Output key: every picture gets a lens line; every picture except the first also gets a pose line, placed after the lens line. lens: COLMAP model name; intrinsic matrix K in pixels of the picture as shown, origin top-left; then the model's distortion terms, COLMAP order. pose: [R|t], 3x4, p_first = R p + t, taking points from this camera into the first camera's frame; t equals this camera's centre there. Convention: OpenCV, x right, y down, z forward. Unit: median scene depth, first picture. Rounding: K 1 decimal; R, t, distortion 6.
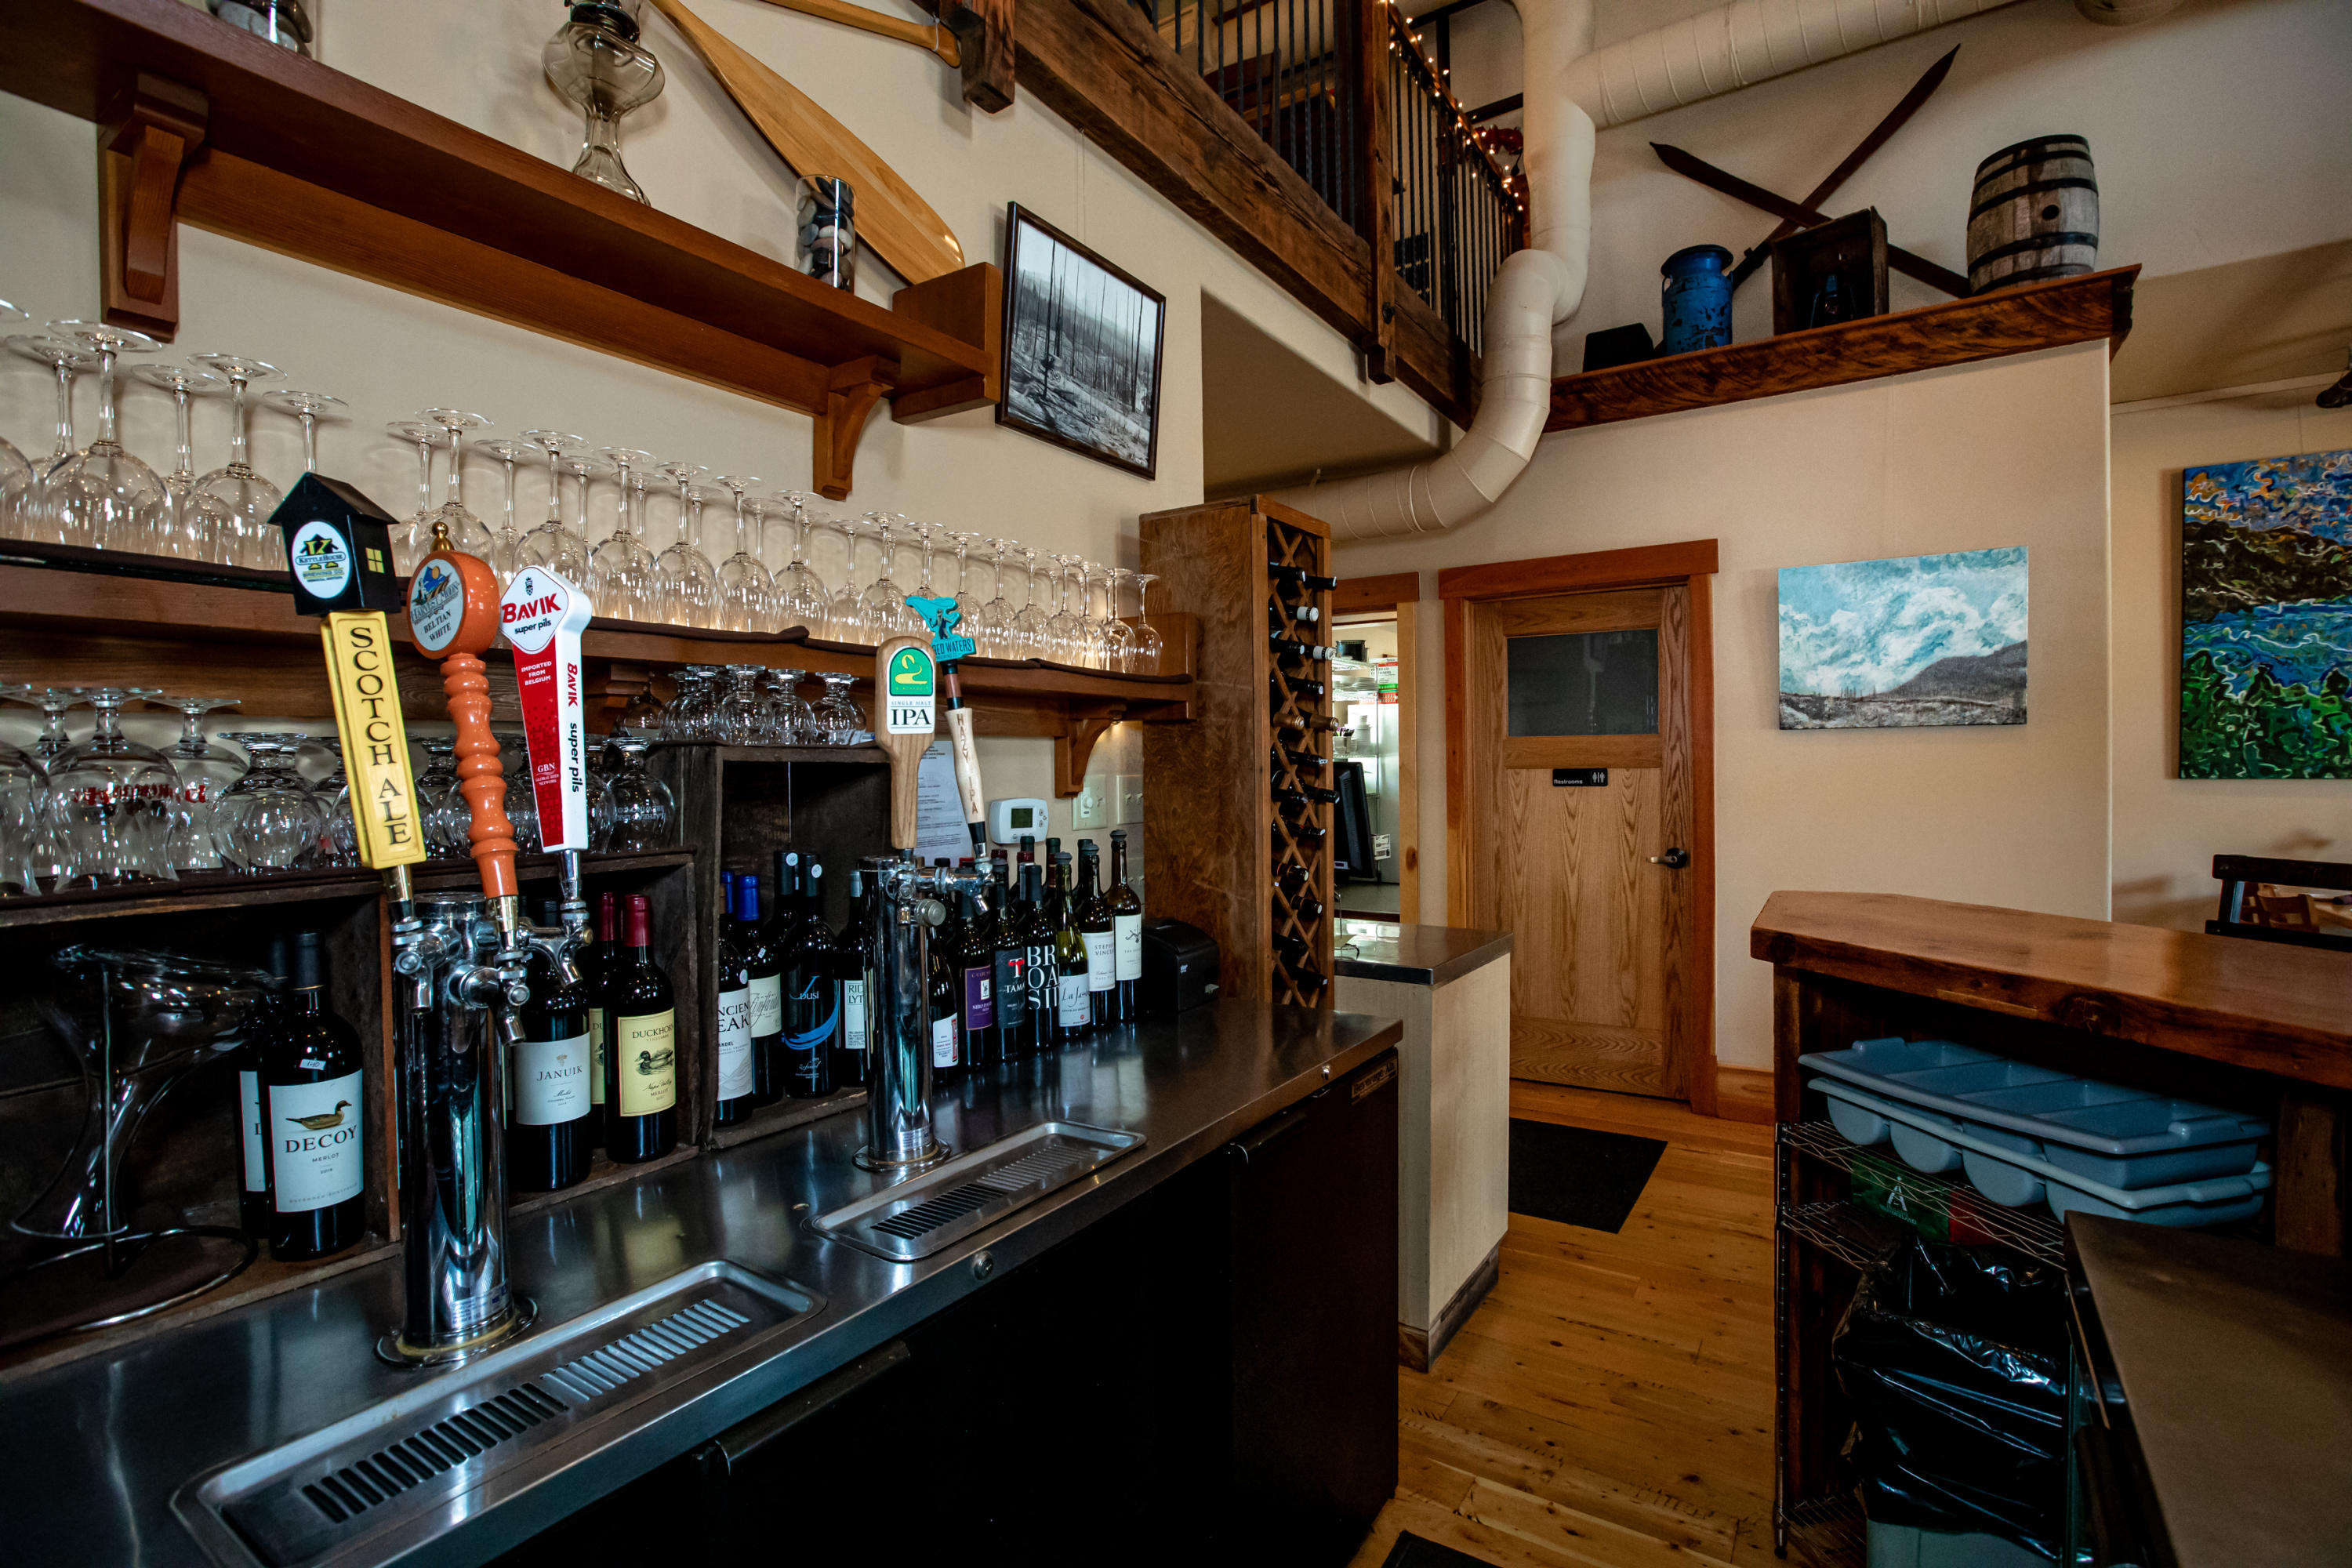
lens RADIAL K [[1081.2, 0, 1188.9], [0, 1081.2, 782.3], [0, 0, 1]] dist [-0.050256, 0.015818]
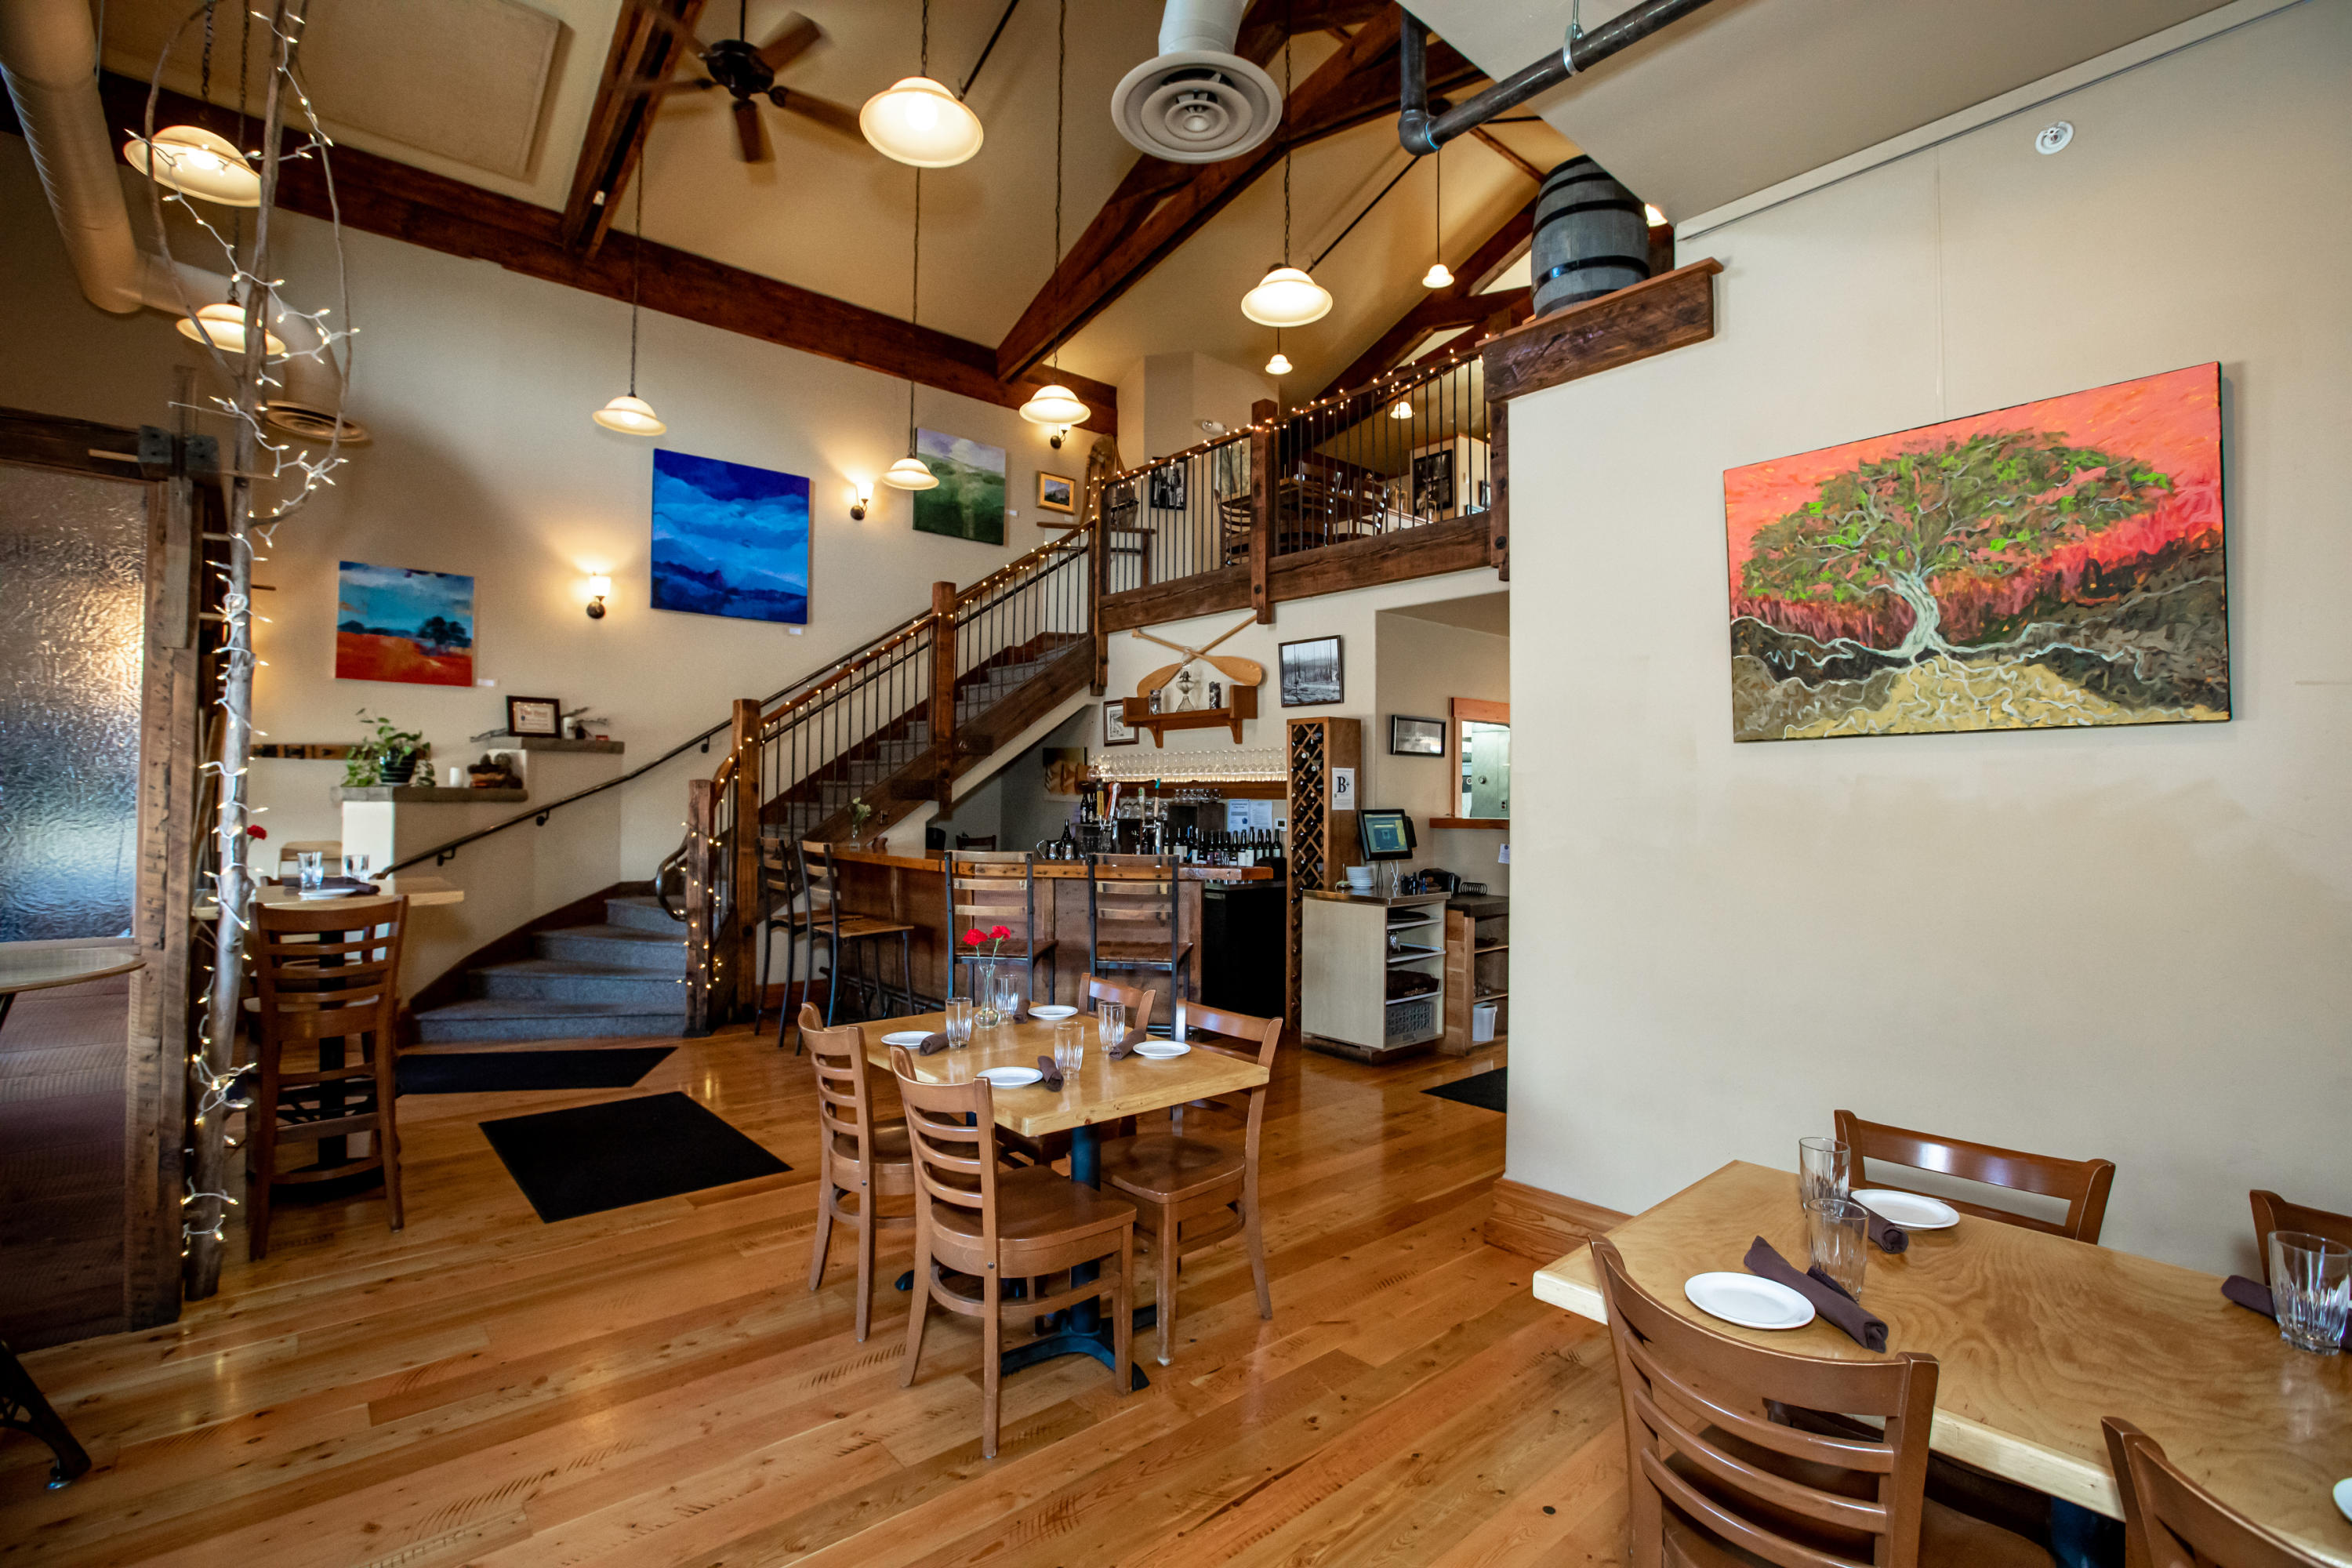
lens RADIAL K [[1081.2, 0, 1169.8], [0, 1081.2, 769.4], [0, 0, 1]] dist [-0.050256, 0.015818]
pose [[-0.280179, -0.021630, -0.959704, 1.835187], [-0.022628, 0.999617, -0.015923, -0.042233], [0.959681, 0.017255, -0.280561, 0.922808]]
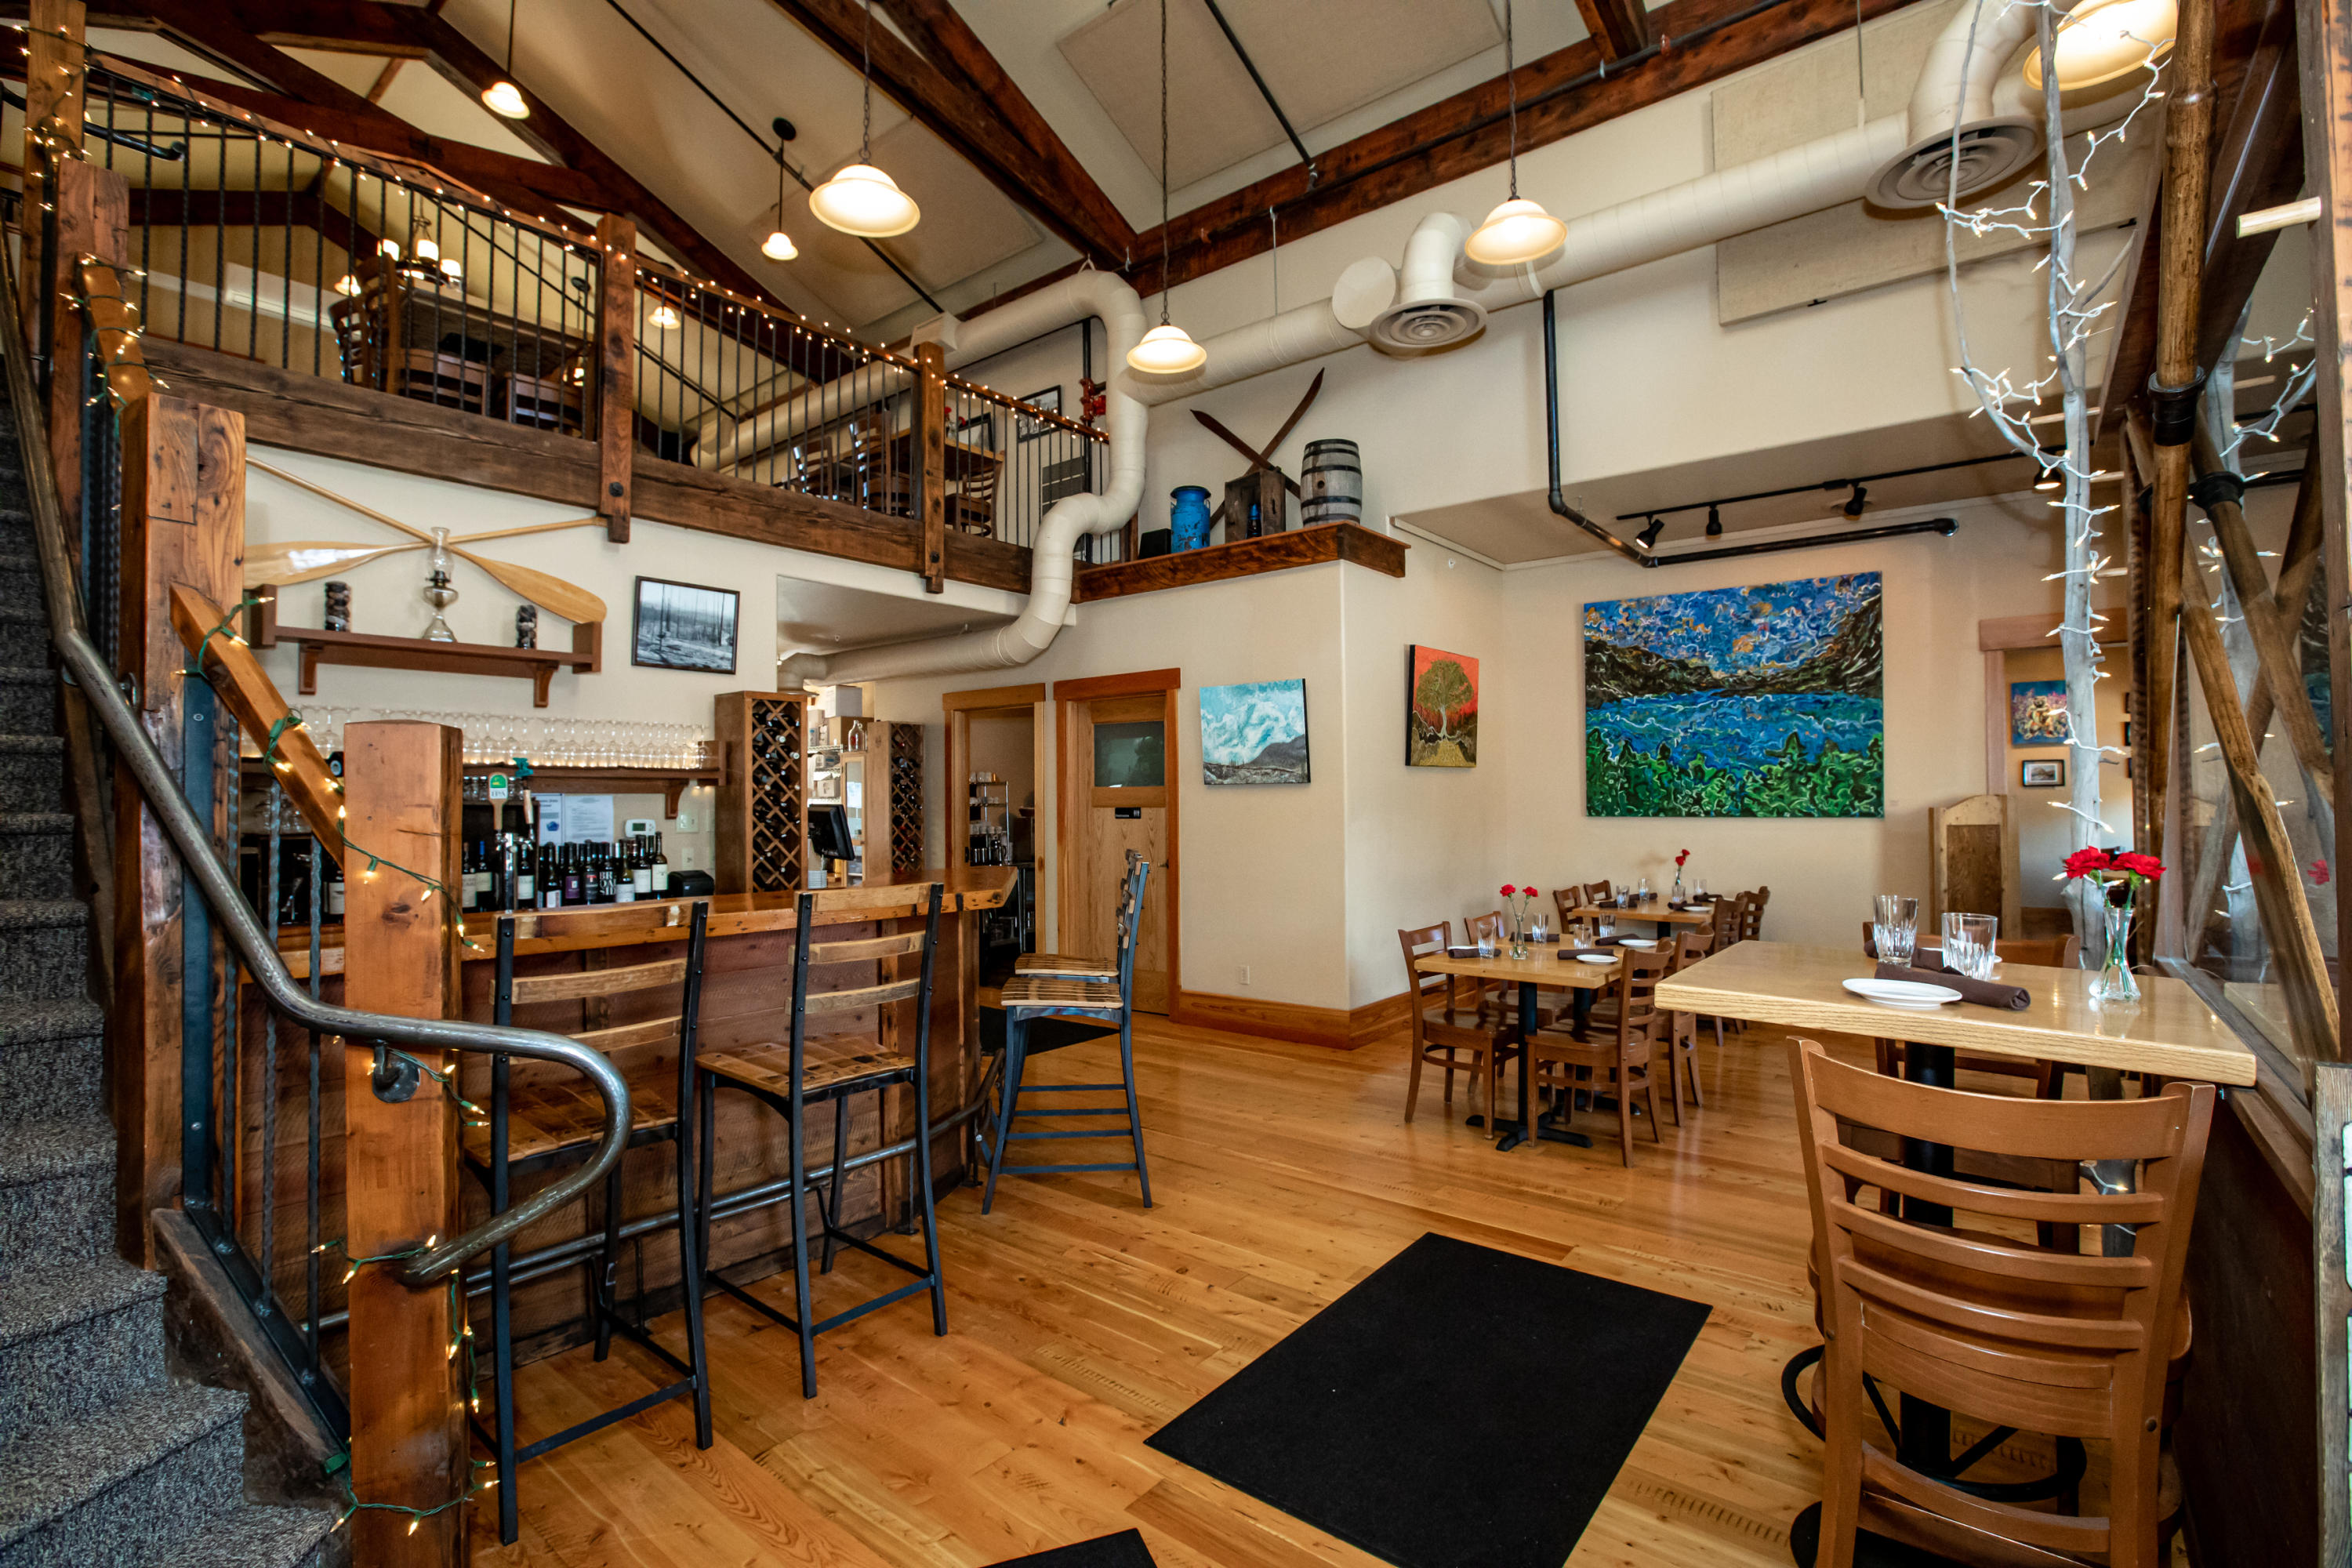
lens RADIAL K [[1081.2, 0, 1185.5], [0, 1081.2, 772.5], [0, 0, 1]] dist [-0.050256, 0.015818]
pose [[0.995601, 0.000873, -0.093687, 0.740174], [-0.004994, 0.999029, -0.043770, 0.004997], [0.093558, 0.044045, 0.994639, -0.730111]]
